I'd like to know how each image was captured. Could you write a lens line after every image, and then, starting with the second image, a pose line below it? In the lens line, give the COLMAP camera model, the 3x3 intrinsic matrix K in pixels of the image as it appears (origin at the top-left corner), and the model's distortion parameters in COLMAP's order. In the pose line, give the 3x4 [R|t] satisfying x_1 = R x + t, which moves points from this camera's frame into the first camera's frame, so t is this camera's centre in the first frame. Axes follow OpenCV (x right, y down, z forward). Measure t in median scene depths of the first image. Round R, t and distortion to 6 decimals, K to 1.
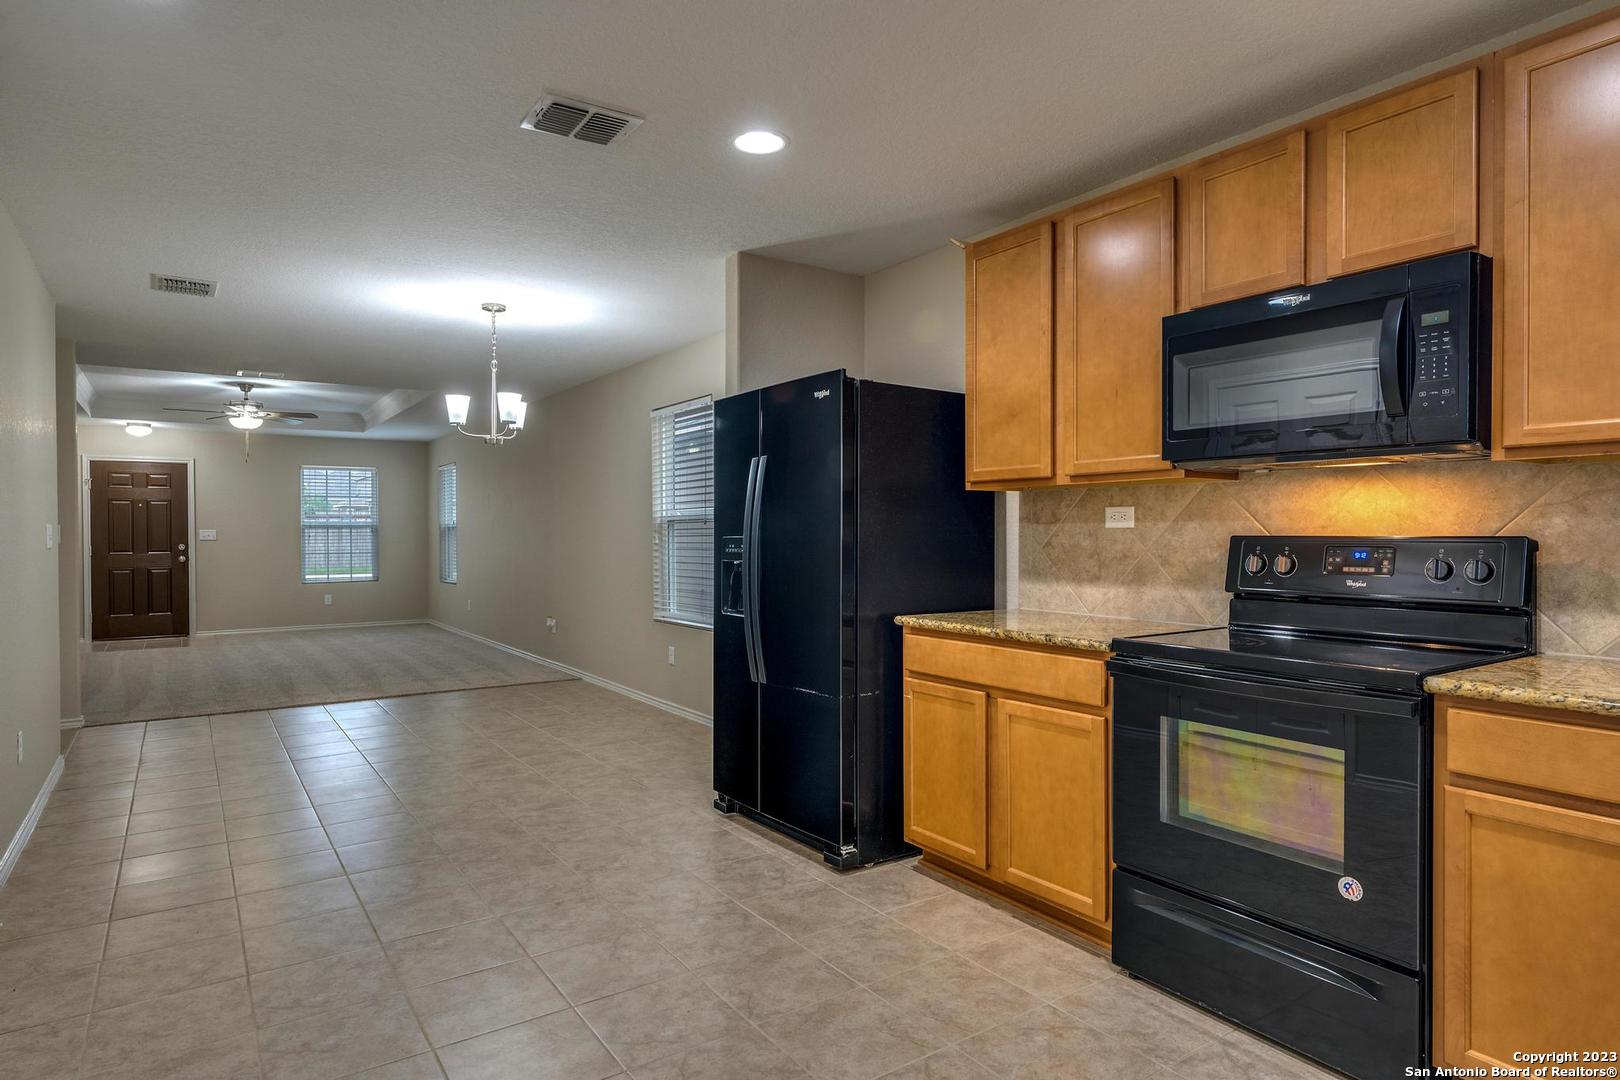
lens RADIAL K [[952.7, 0, 816.5], [0, 952.7, 542.2], [0, 0, 1]] dist [0.001784, 0.004641]
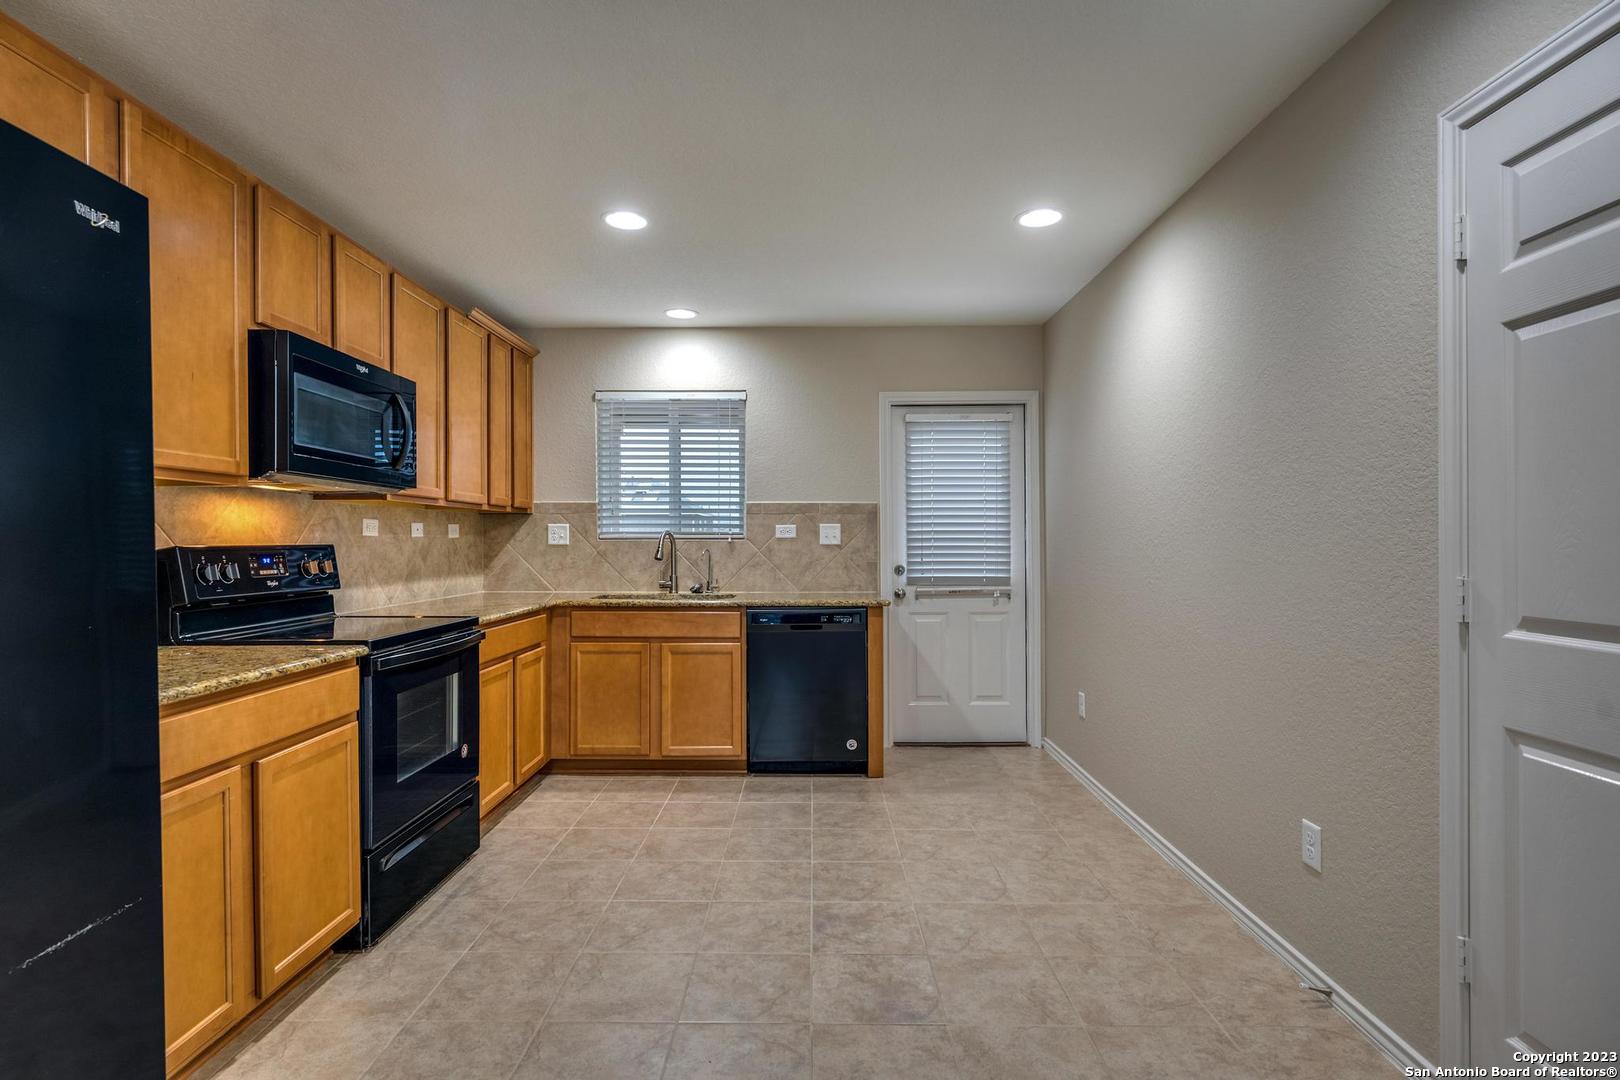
lens RADIAL K [[809.1, 0, 811.3], [0, 809.1, 540.3], [0, 0, 1]] dist [0.001517, 0.000155]
pose [[-0.829674, 0.005712, 0.558218, -0.235285], [0.011708, 0.999906, 0.007170, -0.004653], [-0.558125, 0.012485, -0.829663, 0.570833]]
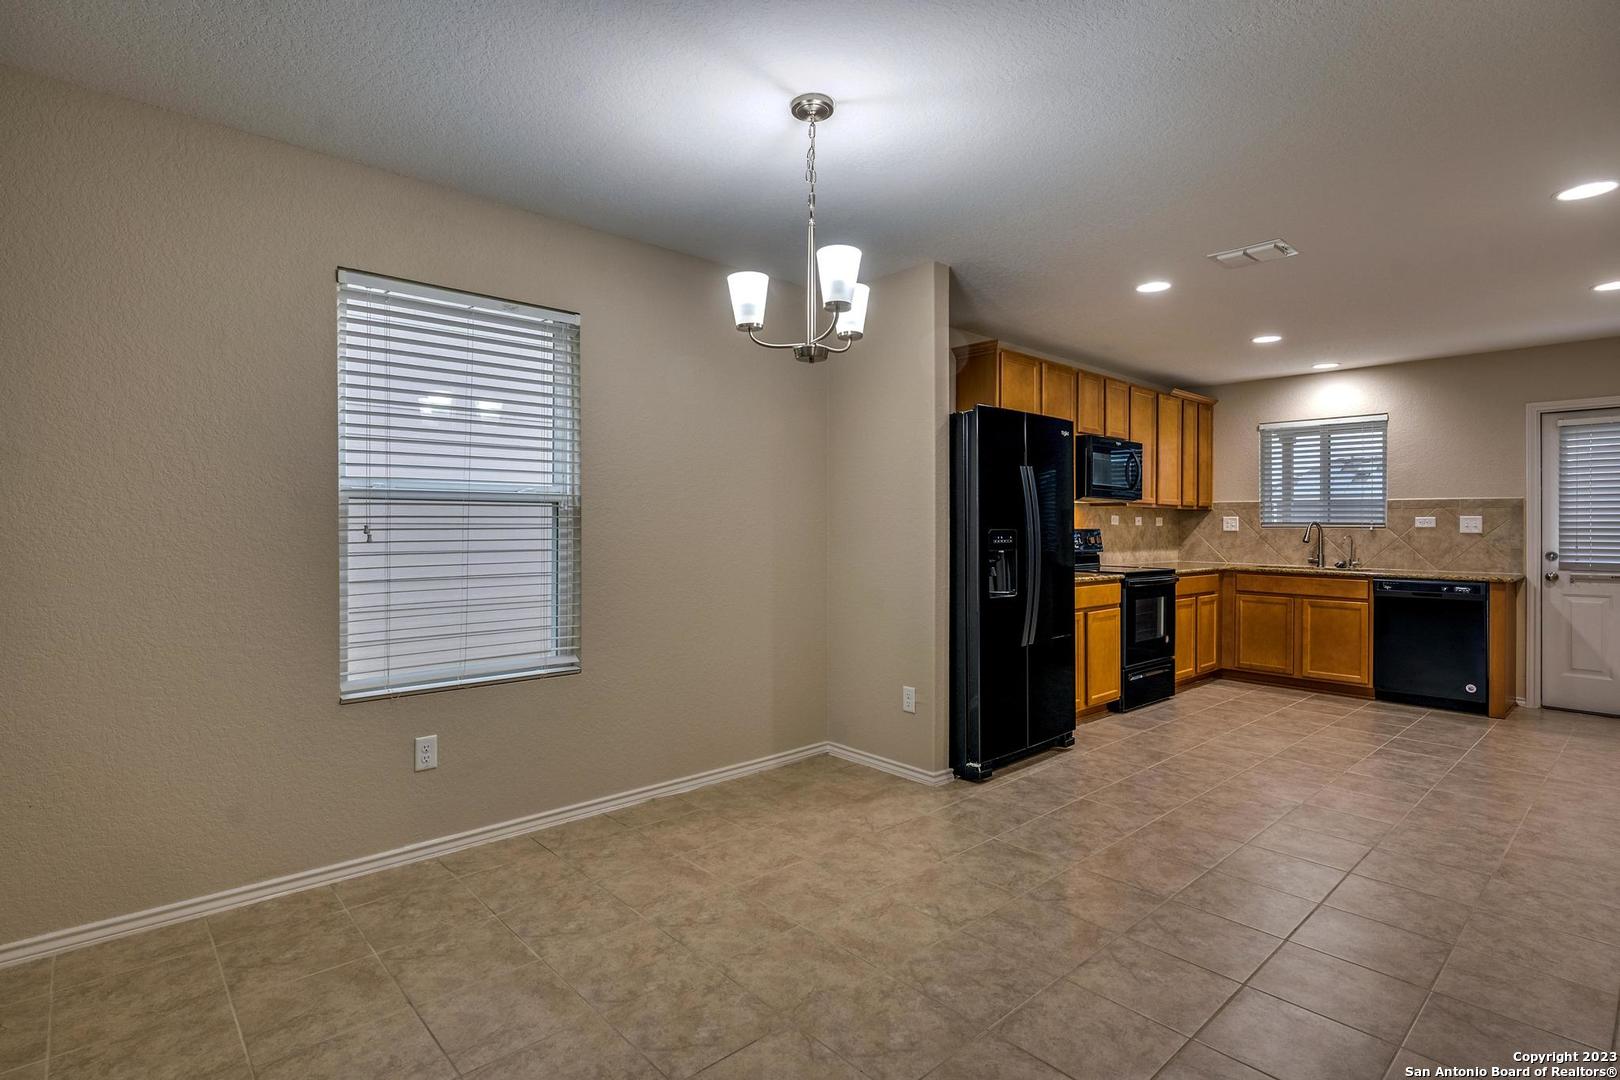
lens RADIAL K [[809.1, 0, 797.3], [0, 809.1, 527.8], [0, 0, 1]] dist [0.001517, 0.000155]
pose [[-0.153890, 0.001251, 0.988087, -0.596834], [0.006115, 0.999981, -0.000314, -0.005297], [-0.988069, 0.005994, -0.153895, 0.815800]]
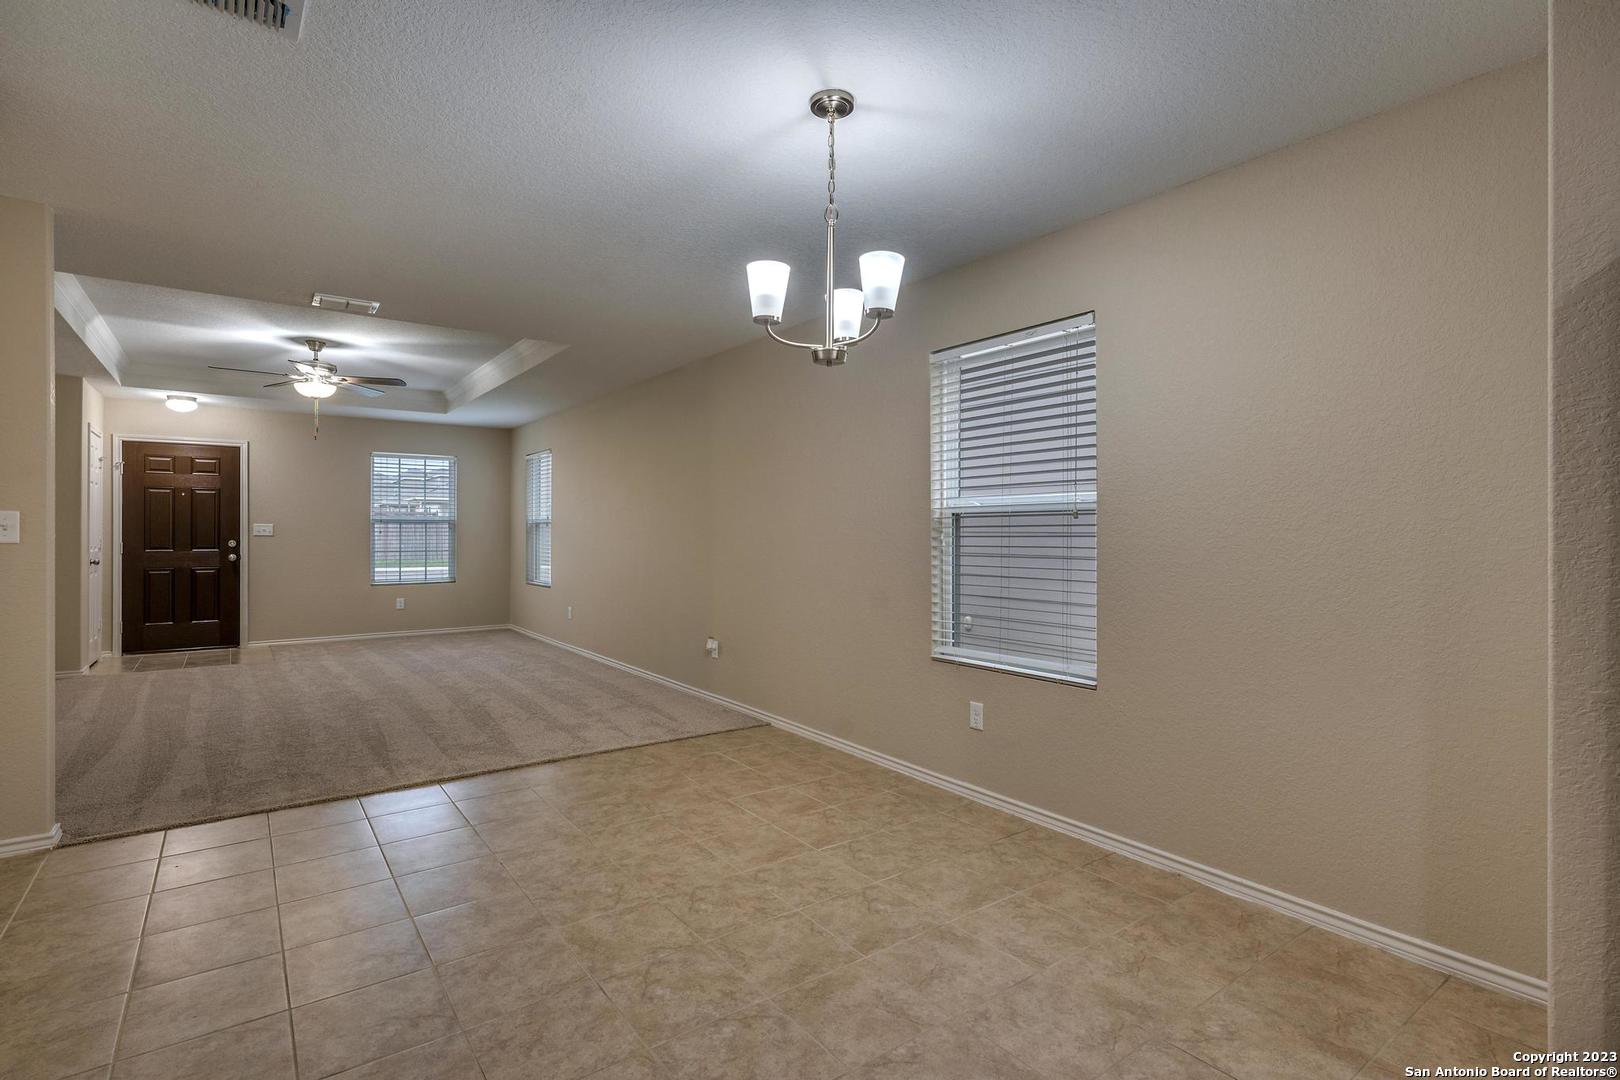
lens RADIAL K [[809.1, 0, 814.3], [0, 809.1, 531.7], [0, 0, 1]] dist [0.001517, 0.000155]
pose [[0.999412, 0.006881, 0.033582, -0.273242], [-0.006552, 0.999930, -0.009871, -0.003024], [-0.033648, 0.009645, 0.999387, 0.417851]]
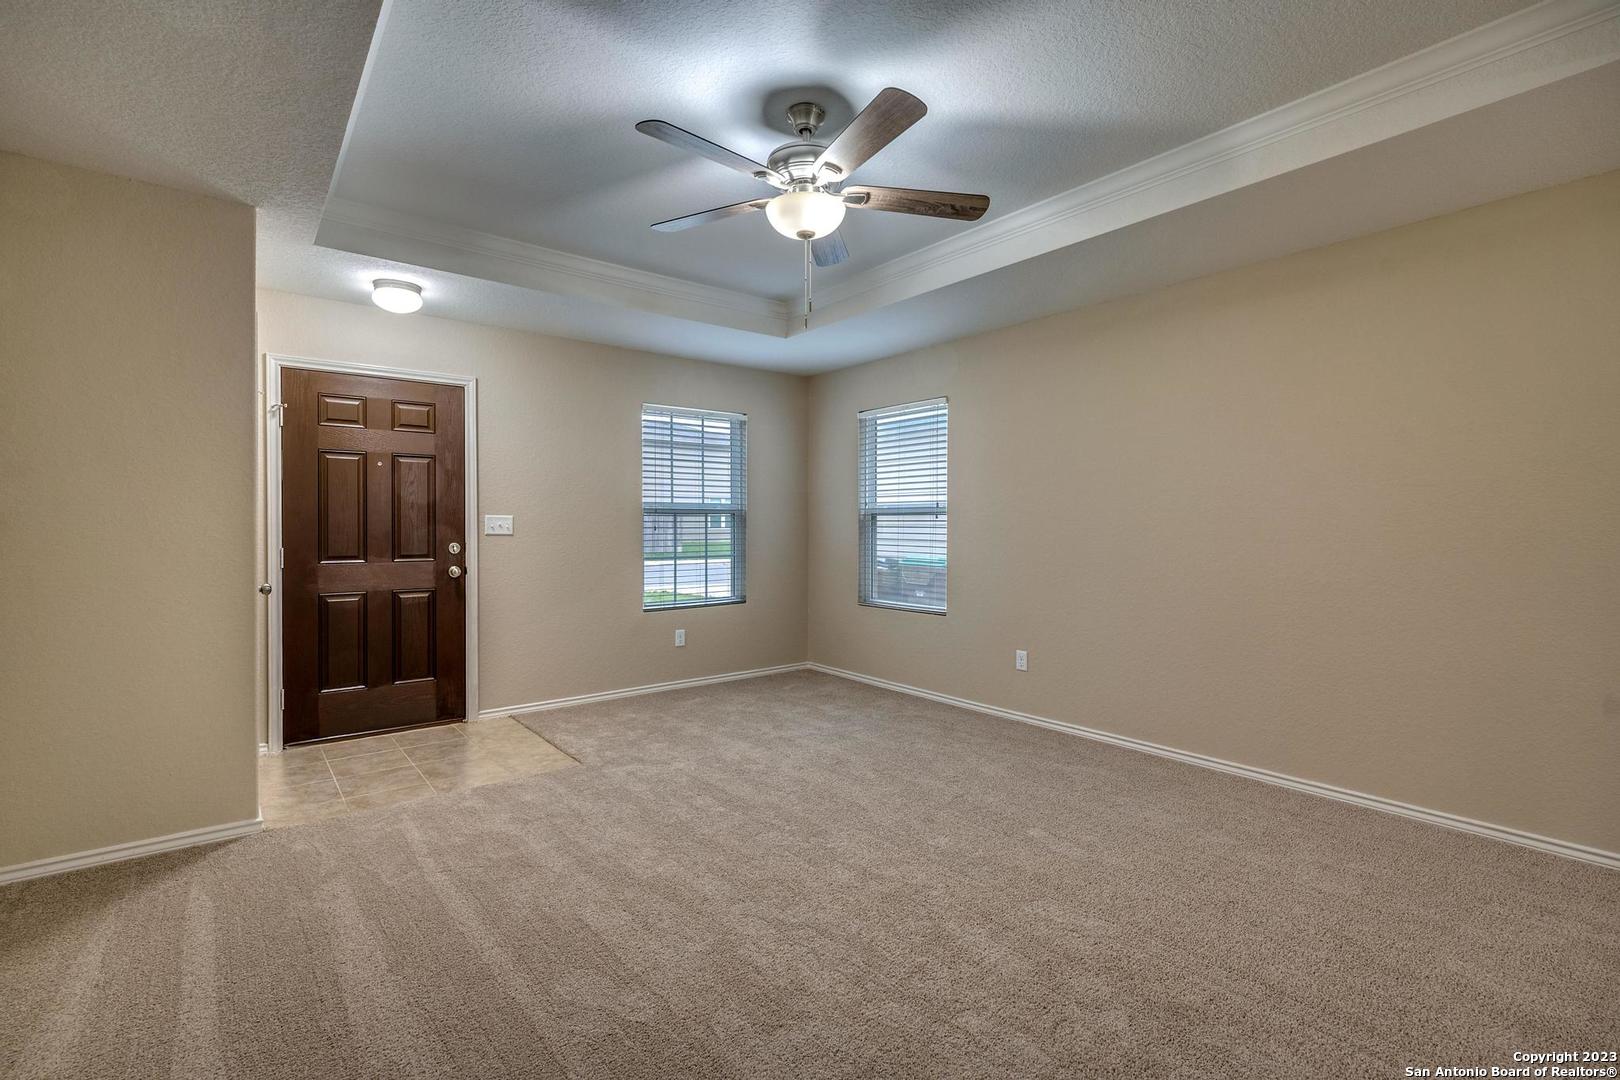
lens RADIAL K [[729.5, 0, 802.4], [0, 729.5, 533.1], [0, 0, 1]] dist [0.003101, -0.001052]
pose [[0.997219, 0.004077, 0.074416, -0.838489], [-0.004084, 0.999992, -0.000057, -0.006357], [-0.074416, -0.000247, 0.997227, 0.981153]]
